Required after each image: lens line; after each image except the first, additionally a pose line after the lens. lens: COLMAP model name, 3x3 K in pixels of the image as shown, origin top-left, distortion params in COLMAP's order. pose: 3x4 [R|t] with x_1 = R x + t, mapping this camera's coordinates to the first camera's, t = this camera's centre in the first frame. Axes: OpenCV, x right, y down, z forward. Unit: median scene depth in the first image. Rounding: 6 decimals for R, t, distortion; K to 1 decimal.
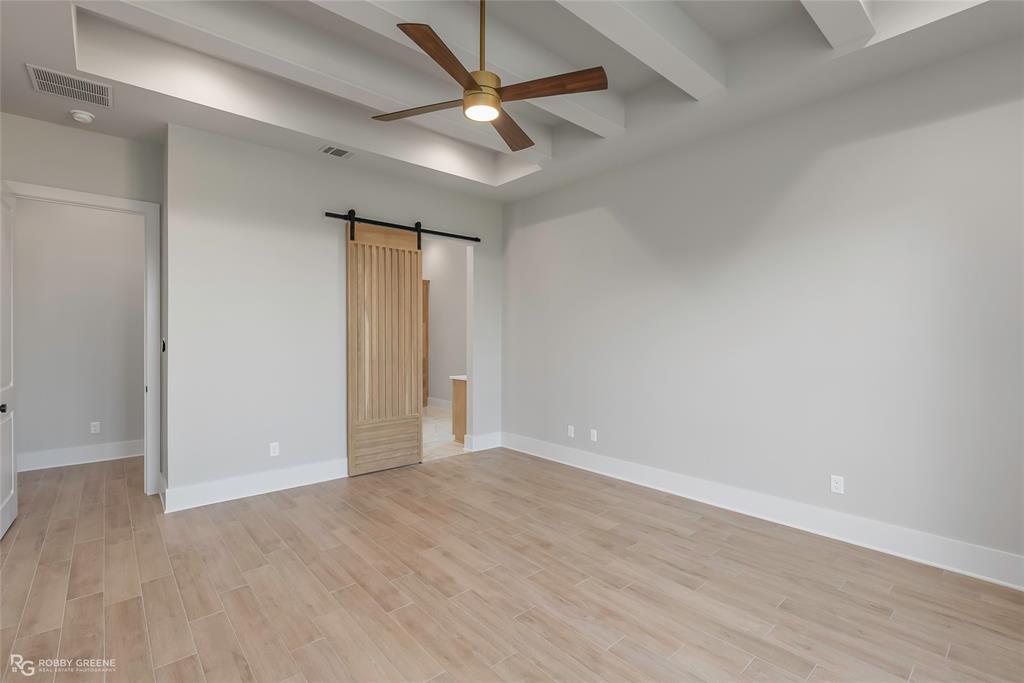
lens RADIAL K [[466.3, 0, 514.4], [0, 466.3, 335.8], [0, 0, 1]] dist [0.000026, 0.000167]
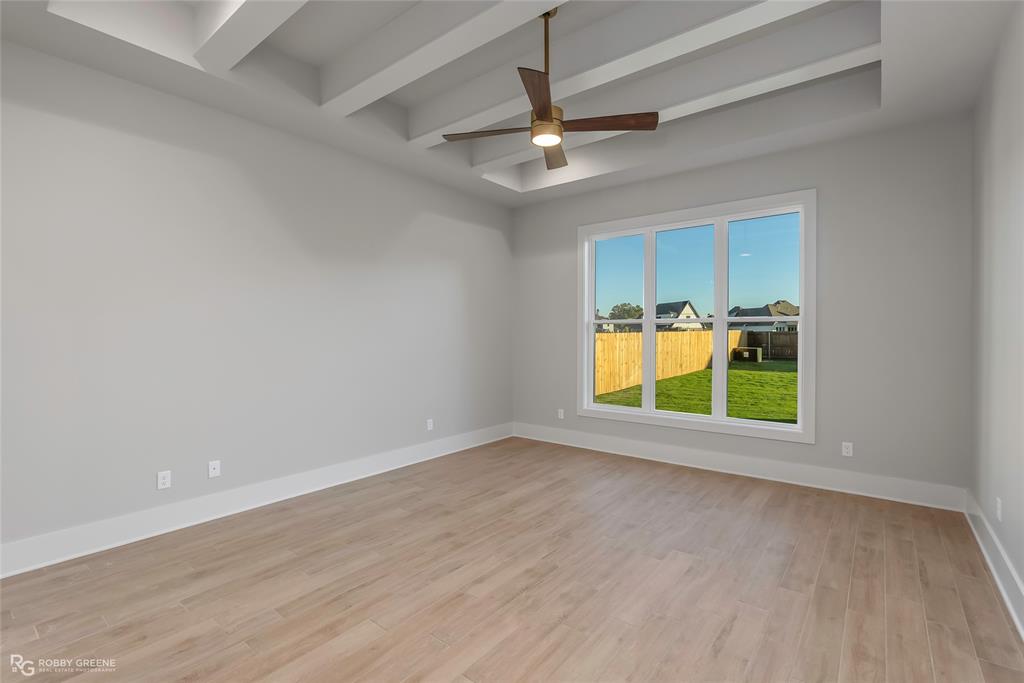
lens RADIAL K [[466.3, 0, 514.4], [0, 466.3, 335.8], [0, 0, 1]] dist [0.000026, 0.000167]
pose [[-0.180015, -0.007762, 0.983633, -0.988153], [-0.004165, 0.999966, 0.007129, -0.000348], [-0.983655, -0.002813, -0.180041, 1.060518]]
